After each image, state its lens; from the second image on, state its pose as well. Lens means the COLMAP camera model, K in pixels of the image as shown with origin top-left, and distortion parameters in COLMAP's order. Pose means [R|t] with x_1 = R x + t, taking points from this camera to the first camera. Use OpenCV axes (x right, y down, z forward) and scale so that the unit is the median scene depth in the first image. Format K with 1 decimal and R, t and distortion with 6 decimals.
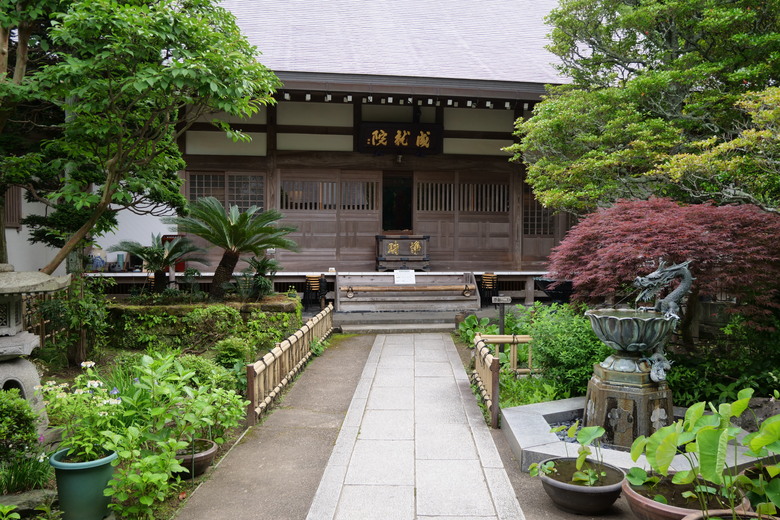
lens RADIAL K [[629.3, 0, 390.0], [0, 629.3, 260.0], [0, 0, 1]] dist [-0.005206, -0.001031]
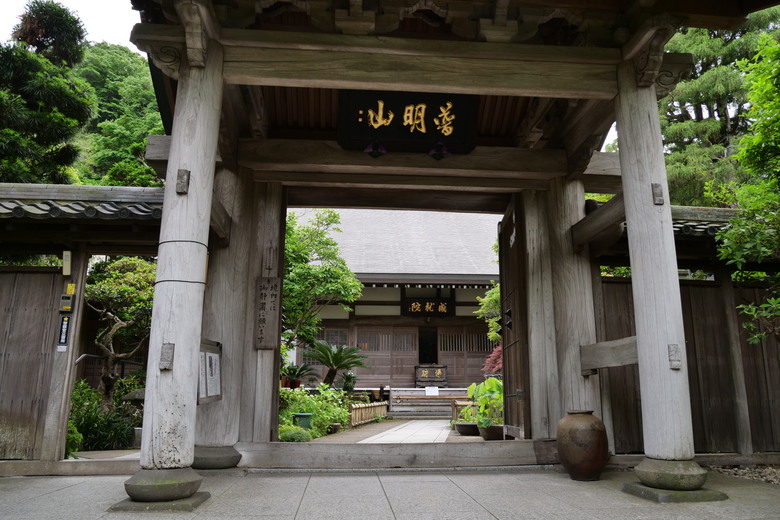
lens RADIAL K [[560.9, 0, 390.1], [0, 560.9, 270.3], [0, 0, 1]] dist [-0.040777, 0.005008]
pose [[0.995420, -0.024068, -0.092520, 0.054854], [0.000042, 0.967900, -0.251334, 0.084905], [0.095599, 0.250179, 0.963468, -0.462476]]
